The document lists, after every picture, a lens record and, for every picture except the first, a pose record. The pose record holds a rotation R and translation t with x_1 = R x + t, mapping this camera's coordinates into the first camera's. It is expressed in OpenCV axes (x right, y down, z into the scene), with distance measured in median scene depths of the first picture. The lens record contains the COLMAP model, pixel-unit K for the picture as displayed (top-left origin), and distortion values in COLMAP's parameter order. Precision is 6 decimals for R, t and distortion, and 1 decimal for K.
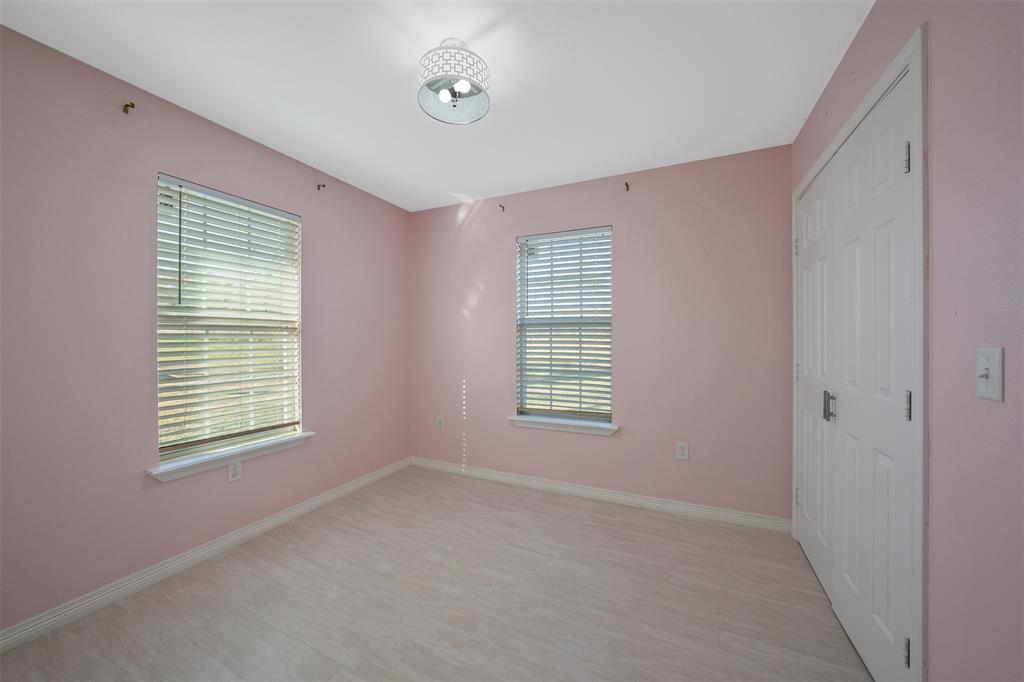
lens RADIAL K [[379.6, 0, 512.0], [0, 379.6, 341.0], [0, 0, 1]] dist [-0.001479, -0.000100]
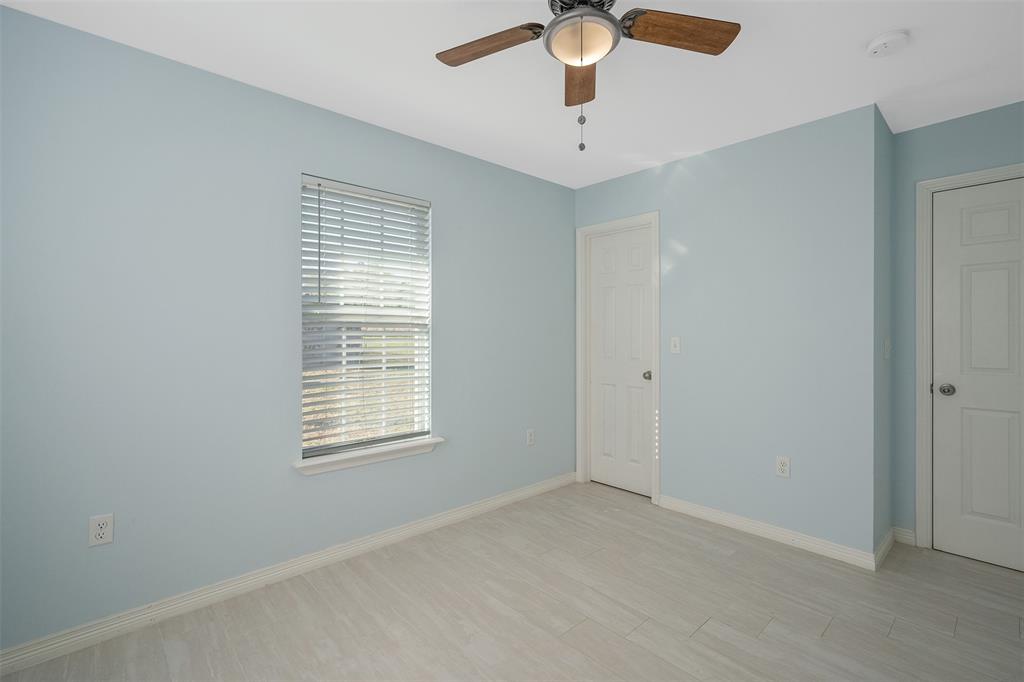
lens RADIAL K [[441.6, 0, 508.5], [0, 441.6, 334.9], [0, 0, 1]] dist [0.001981, 0.000383]
pose [[0.912958, -0.000279, -0.408053, 0.049214], [-0.002977, 0.999969, -0.007344, -0.001189], [0.408042, 0.007920, 0.912929, 0.107855]]
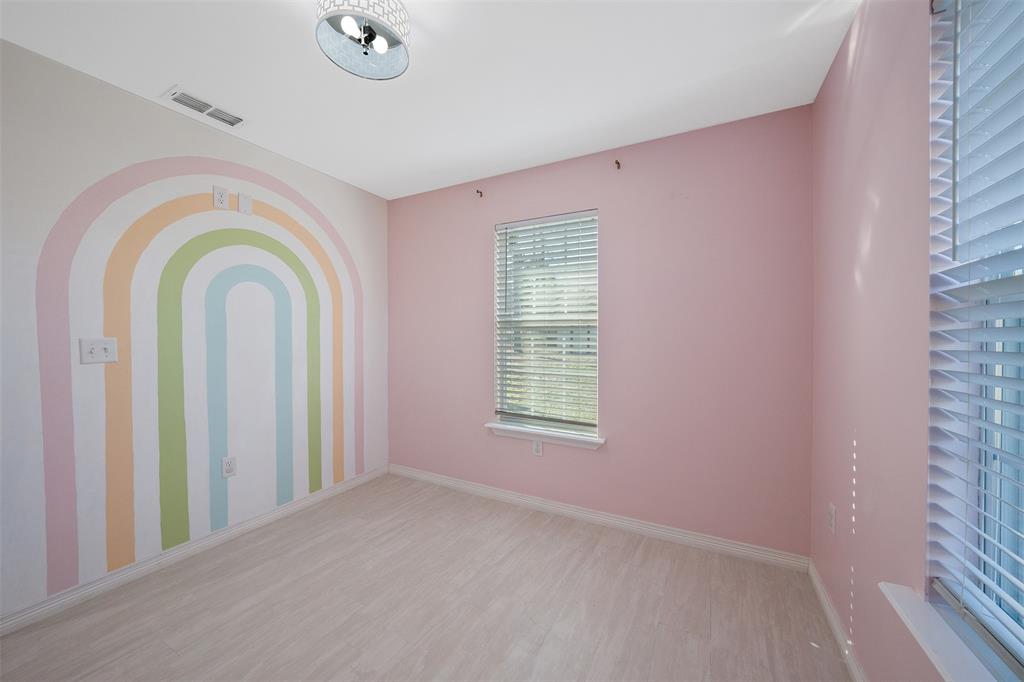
lens RADIAL K [[379.6, 0, 512.0], [0, 379.6, 341.0], [0, 0, 1]] dist [-0.001479, -0.000100]
pose [[-0.060739, 0.013044, -0.998068, 0.418070], [-0.010971, 0.999845, 0.013735, -0.009235], [0.998093, 0.011784, -0.060587, 0.878310]]
